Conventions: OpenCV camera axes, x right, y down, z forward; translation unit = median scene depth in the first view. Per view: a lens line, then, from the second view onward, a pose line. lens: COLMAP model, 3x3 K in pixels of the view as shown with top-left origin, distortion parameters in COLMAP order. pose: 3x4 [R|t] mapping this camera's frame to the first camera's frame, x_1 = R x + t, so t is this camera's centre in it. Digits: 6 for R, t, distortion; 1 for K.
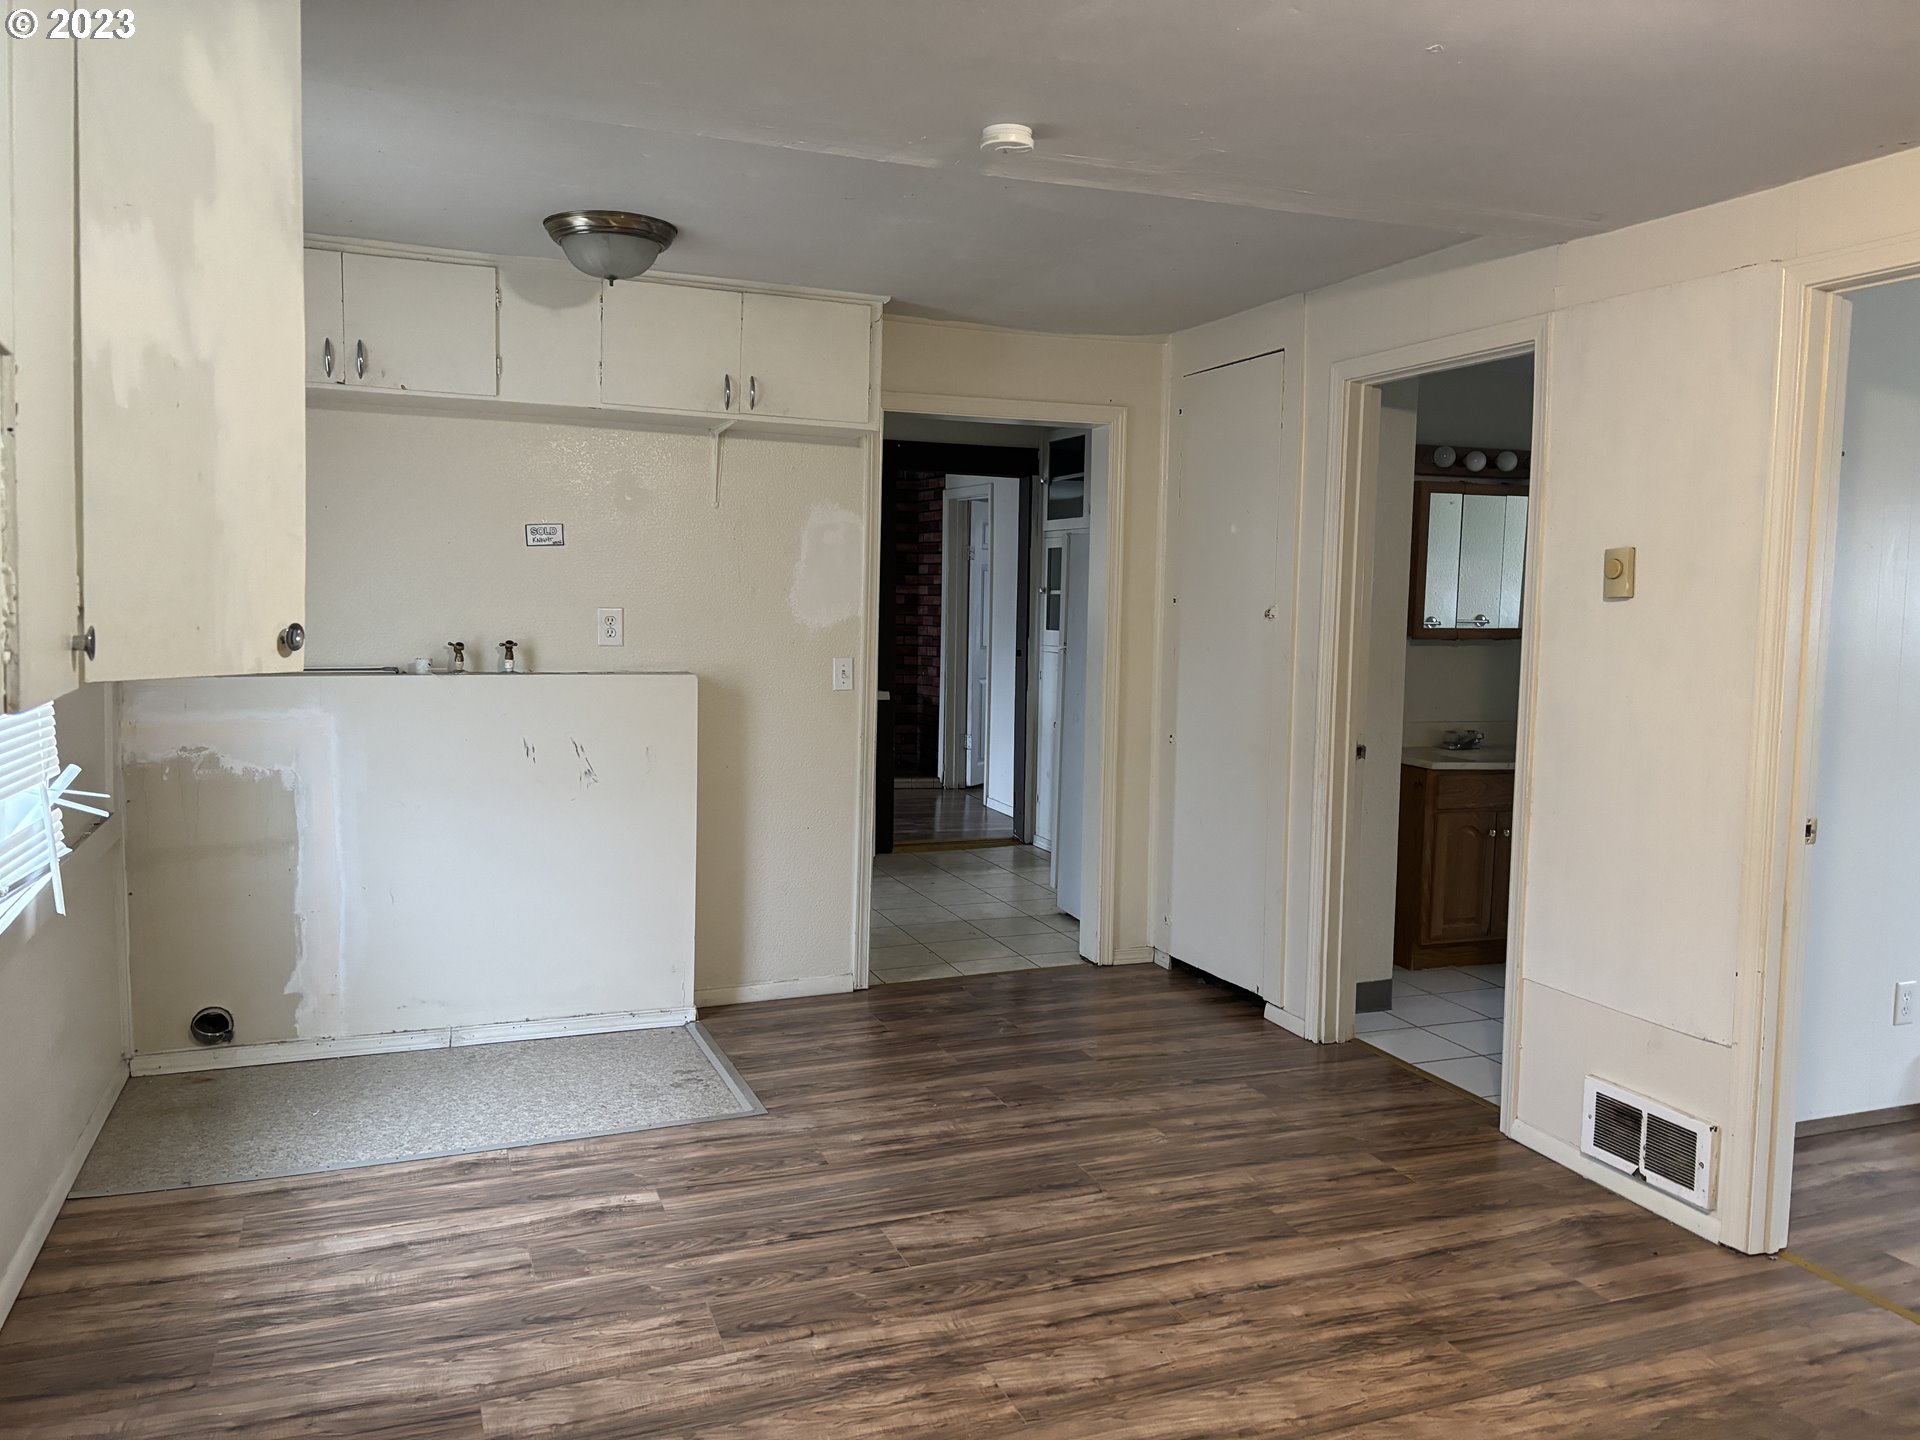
lens RADIAL K [[1450.0, 0, 961.2], [0, 1450.0, 703.7], [0, 0, 1]] dist [0.057269, -0.068546]
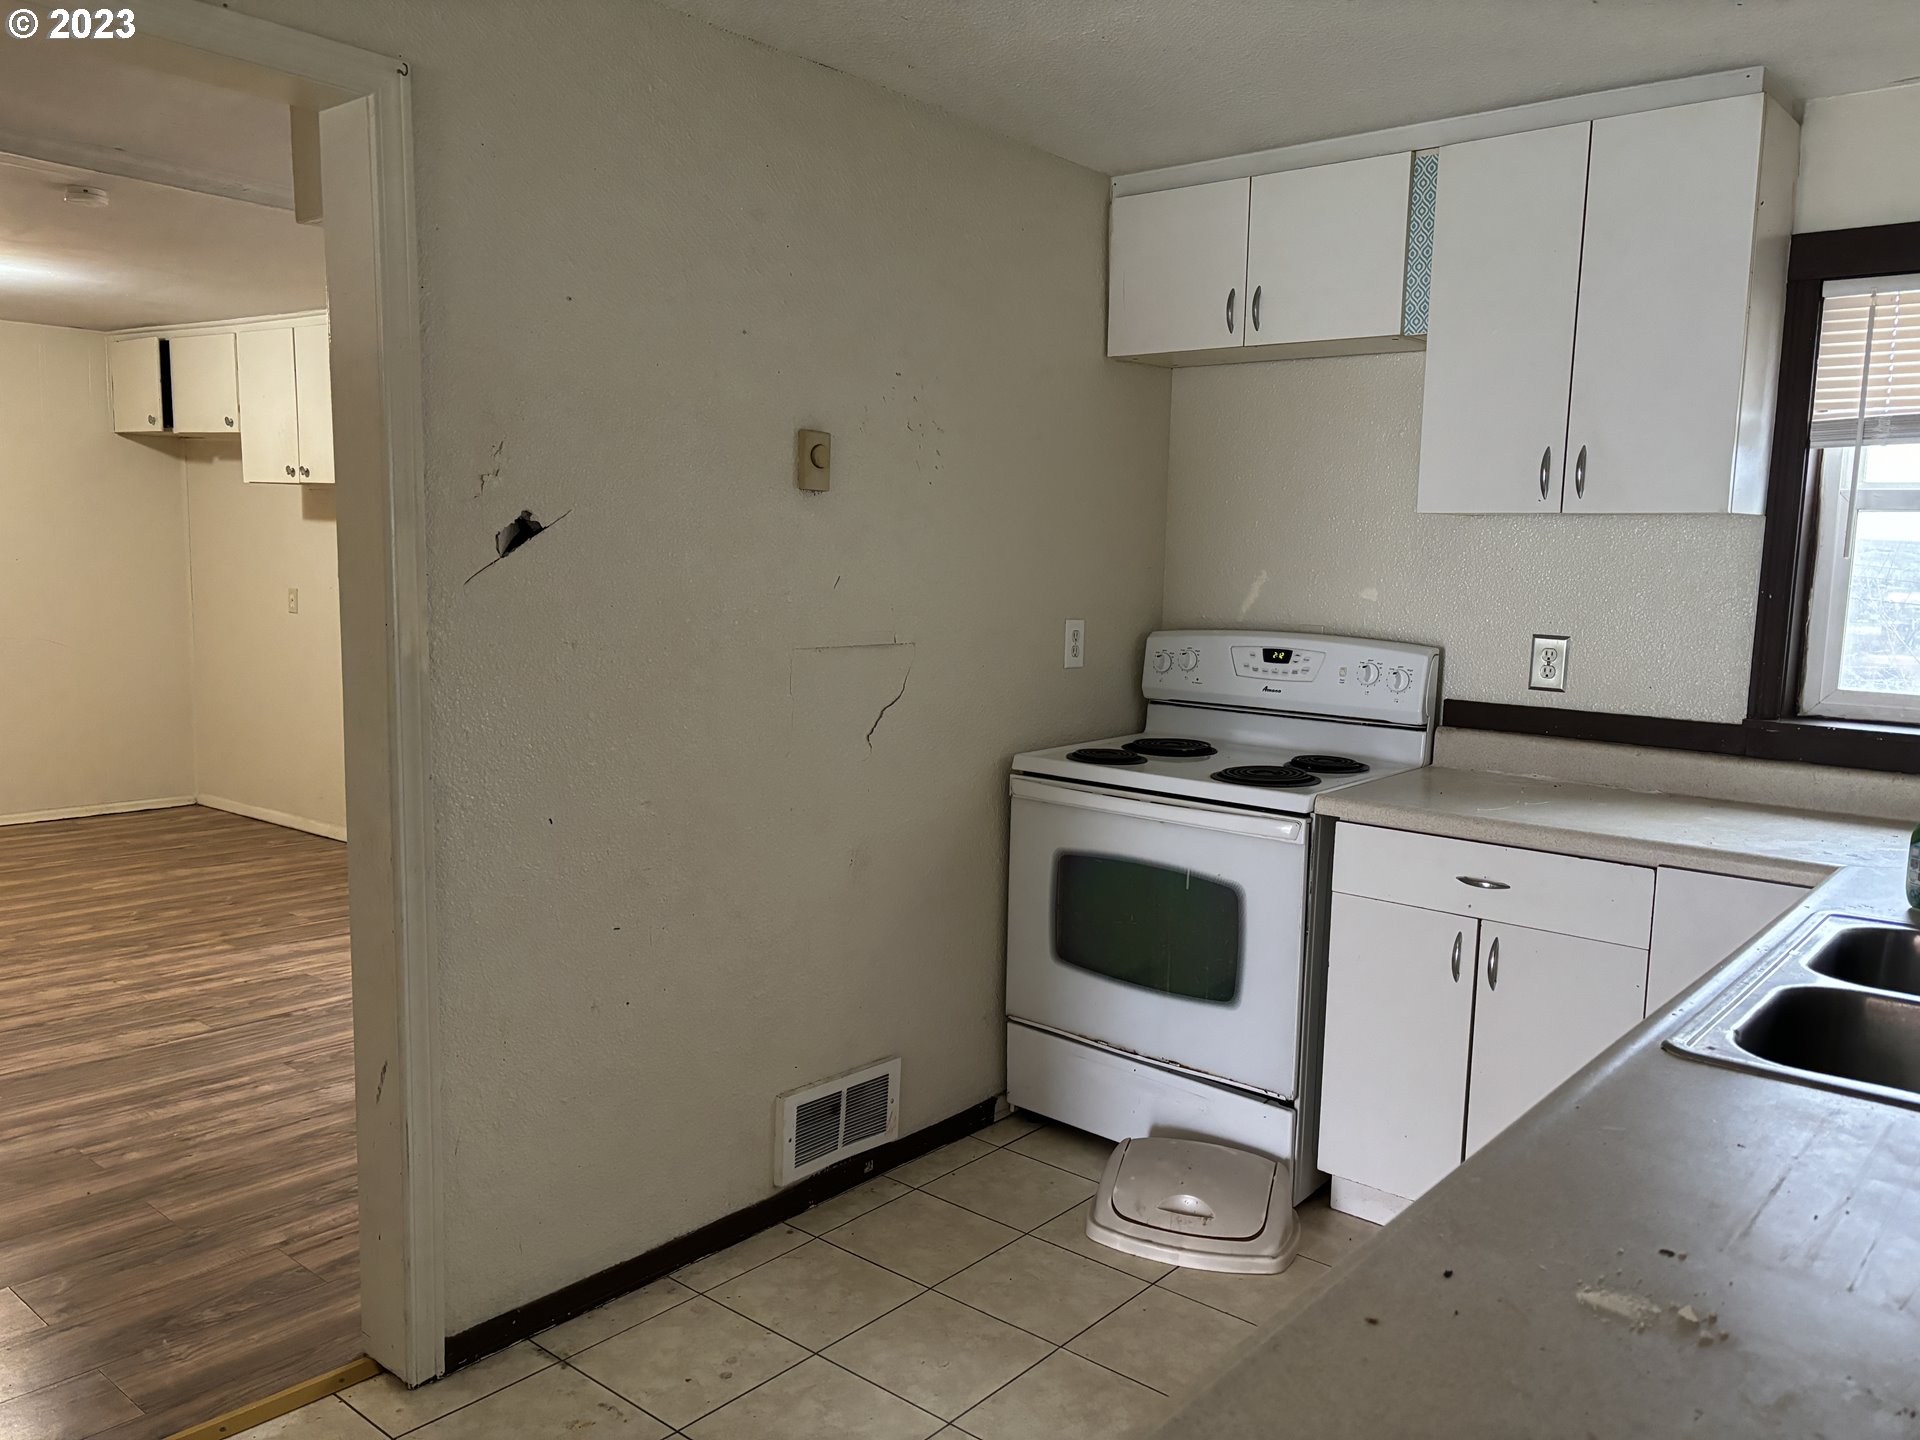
lens RADIAL K [[1450.0, 0, 996.6], [0, 1450.0, 734.2], [0, 0, 1]] dist [0.057269, -0.068546]
pose [[-0.863311, 0.017090, -0.504382, -0.004884], [-0.085144, 0.980168, 0.178944, -0.191062], [0.497438, 0.197430, -0.844735, 2.555208]]
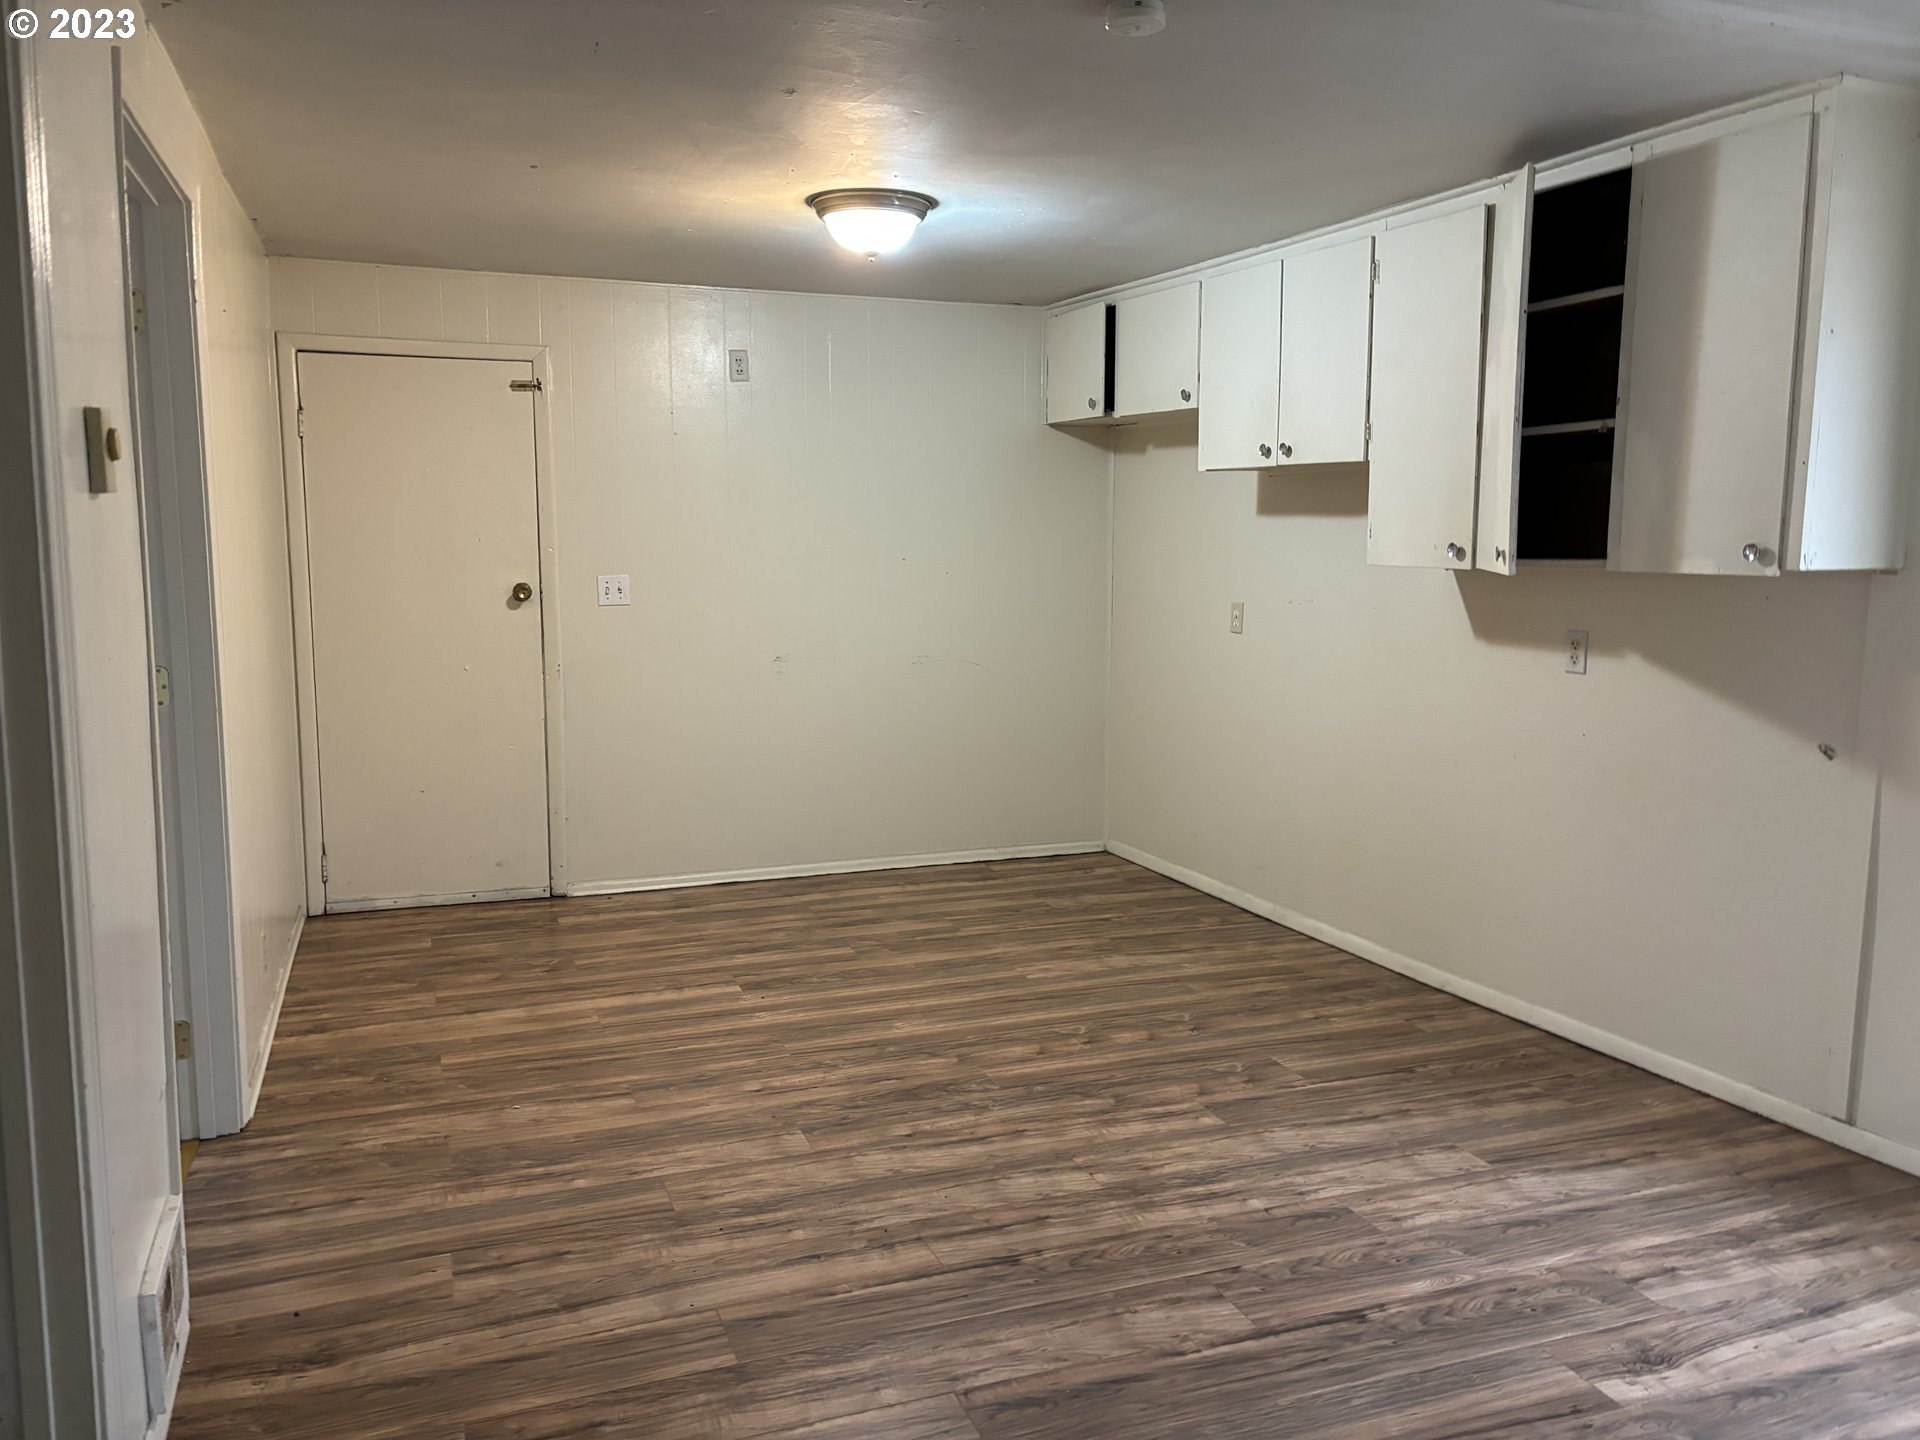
lens RADIAL K [[1450.0, 0, 966.7], [0, 1450.0, 730.1], [0, 0, 1]] dist [0.057269, -0.068546]
pose [[-0.999714, -0.023717, 0.003226, 0.115582], [-0.022524, 0.977767, 0.208479, -0.126309], [-0.008098, 0.208347, -0.978021, 1.843866]]
